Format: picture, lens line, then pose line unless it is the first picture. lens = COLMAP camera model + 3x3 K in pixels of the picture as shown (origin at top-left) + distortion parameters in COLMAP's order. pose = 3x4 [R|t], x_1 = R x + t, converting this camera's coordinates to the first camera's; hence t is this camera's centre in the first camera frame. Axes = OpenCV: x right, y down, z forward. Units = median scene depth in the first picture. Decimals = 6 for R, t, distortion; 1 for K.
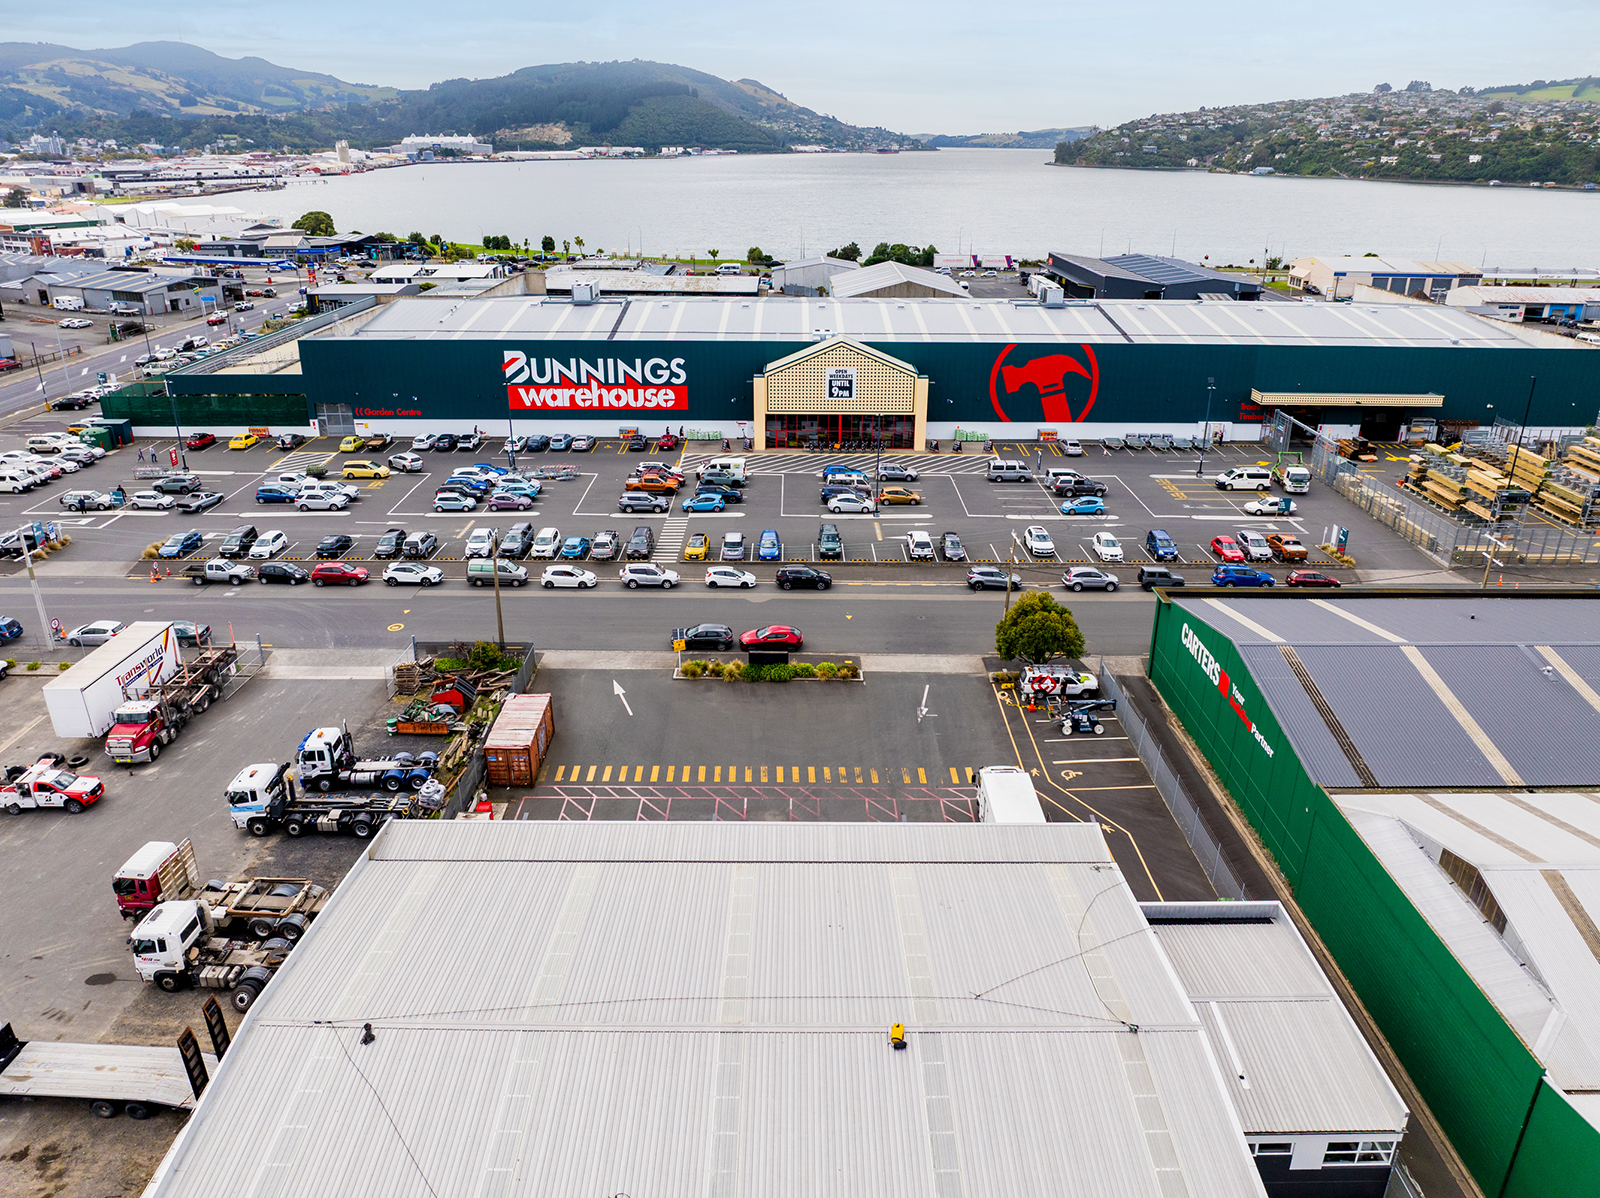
lens RADIAL K [[1128.5, 0, 804.0], [0, 1128.5, 597.4], [0, 0, 1]] dist [-0.048223, 0.021308]
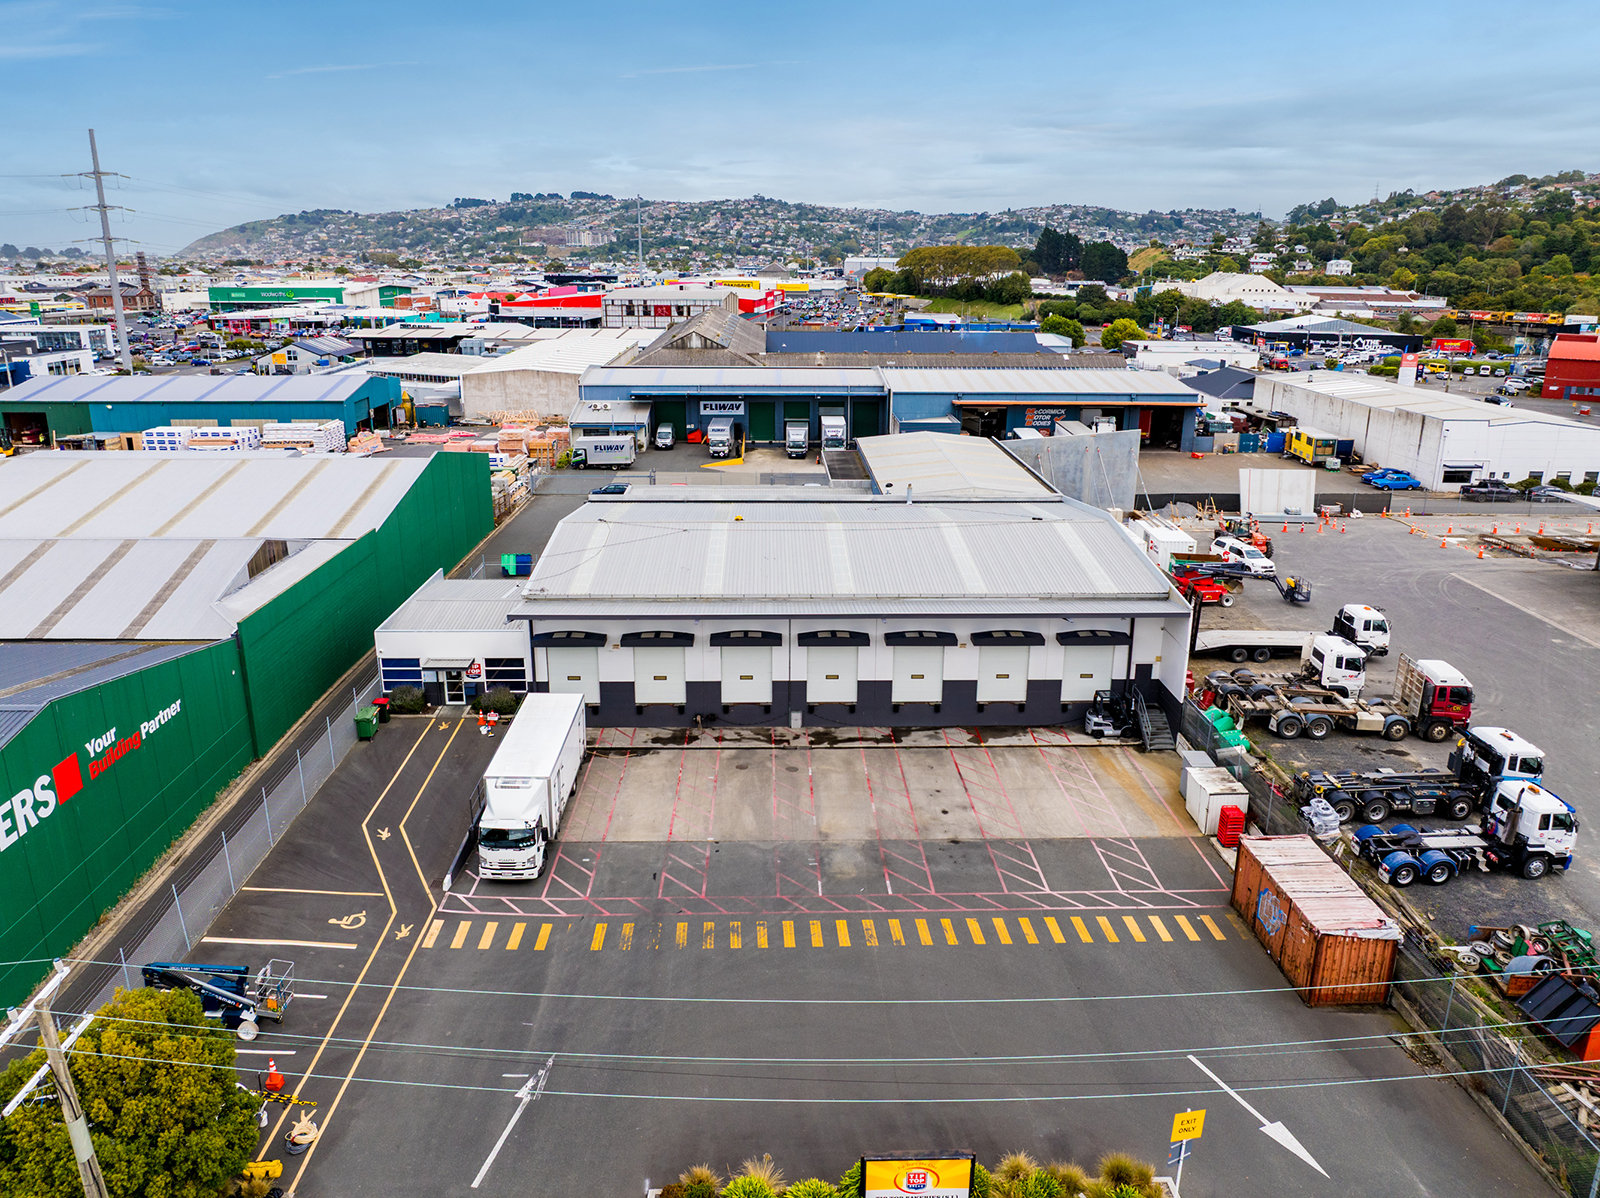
lens RADIAL K [[1118.6, 0, 802.3], [0, 1118.6, 620.2], [0, 0, 1]] dist [-0.037222, -0.004069]
pose [[-0.999618, -0.005399, -0.027121, 0.016552], [-0.021675, 0.761996, 0.647218, -0.342439], [0.017172, 0.647559, -0.761822, 1.339048]]
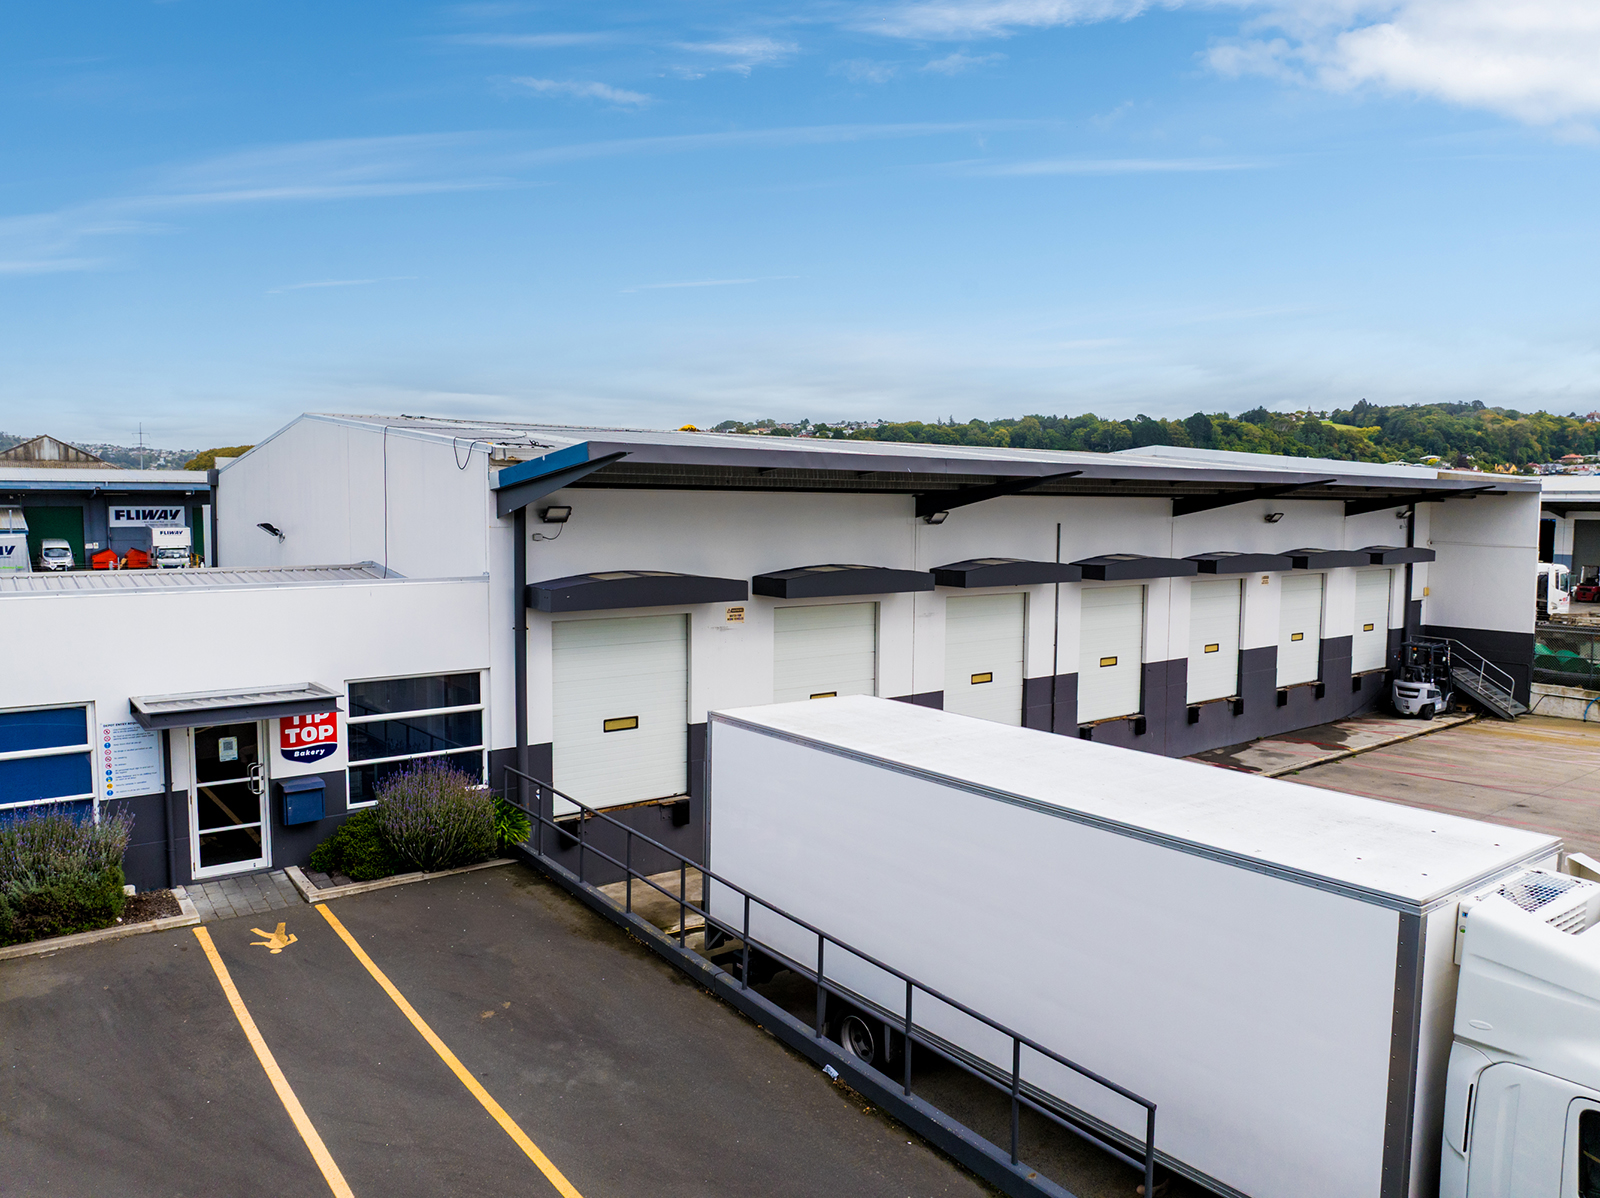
lens RADIAL K [[1133.2, 0, 805.8], [0, 1133.2, 596.0], [0, 0, 1]] dist [-0.063560, 0.033989]
pose [[-0.792330, 0.036846, -0.608979, 0.294820], [-0.242530, 0.896892, 0.369816, 0.089069], [0.559815, 0.440711, -0.701698, 0.938314]]
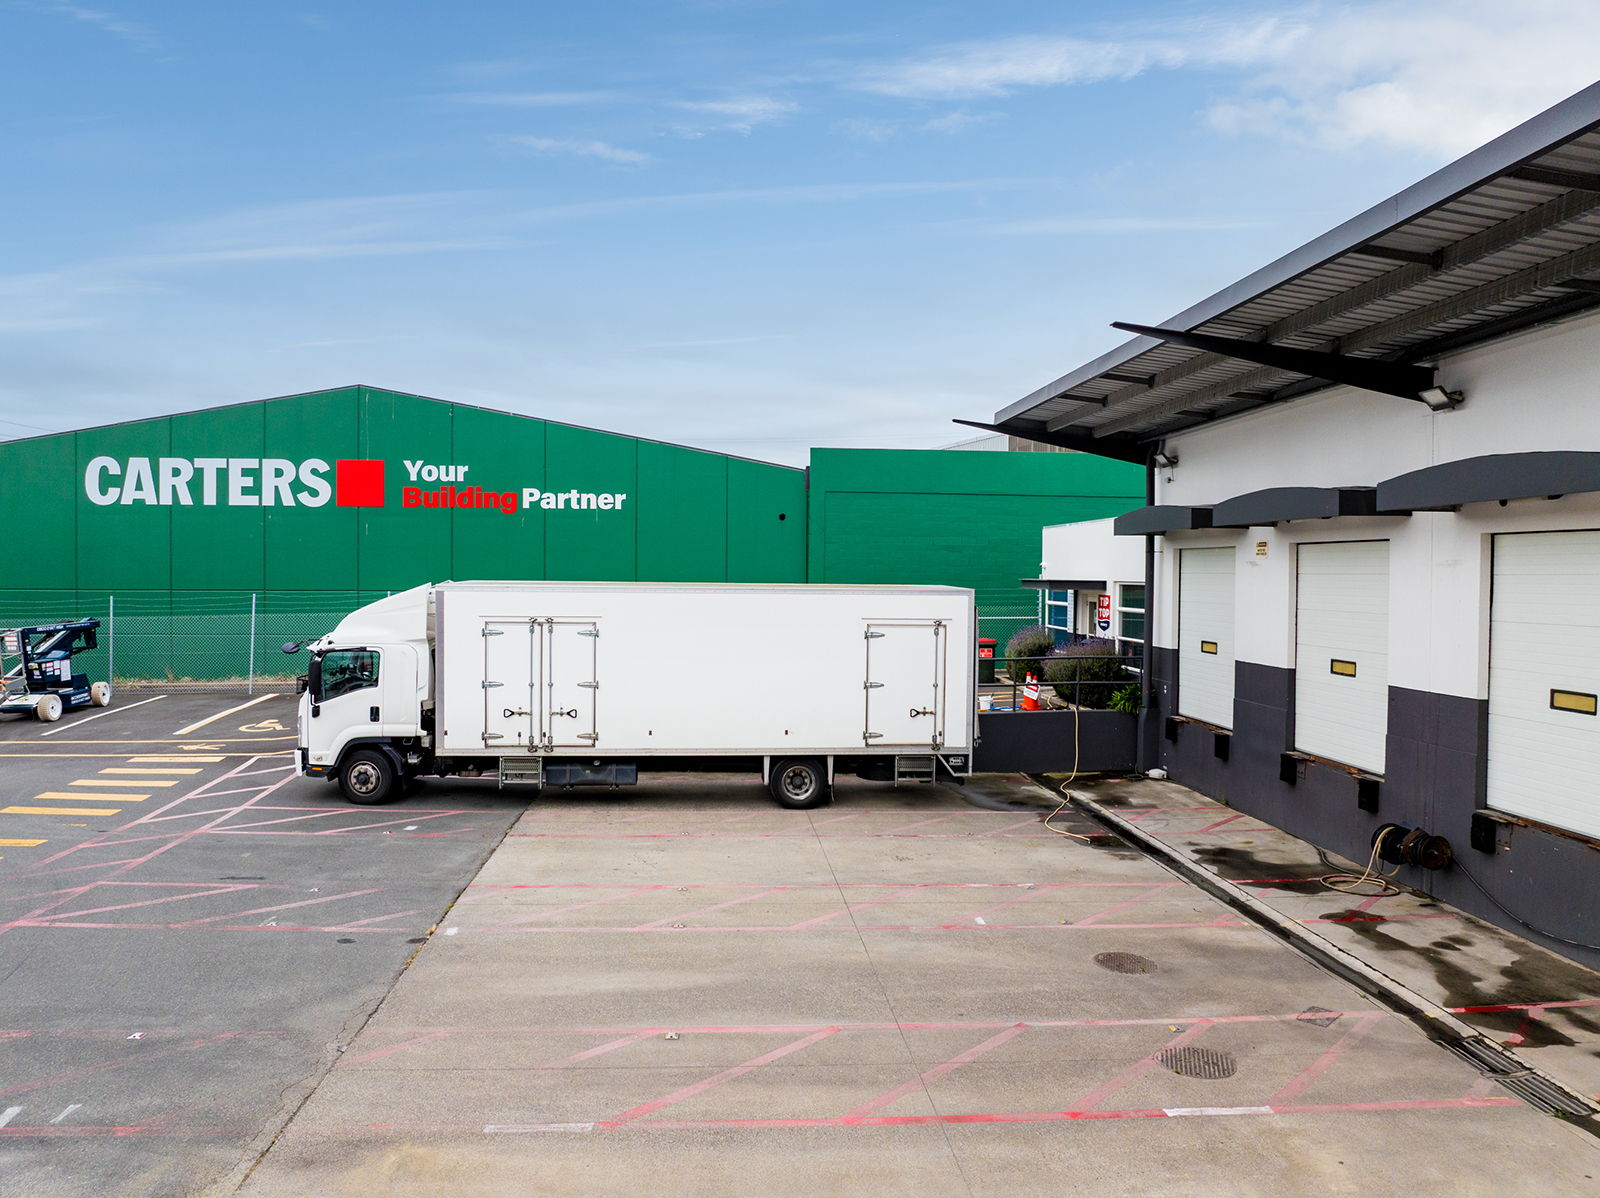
lens RADIAL K [[1128.5, 0, 804.0], [0, 1128.5, 597.4], [0, 0, 1]] dist [-0.048223, 0.021308]
pose [[-0.084332, -0.029126, 0.996012, -0.125596], [0.368525, 0.927786, 0.058334, 0.161166], [-0.925785, 0.371975, -0.067508, 0.847537]]
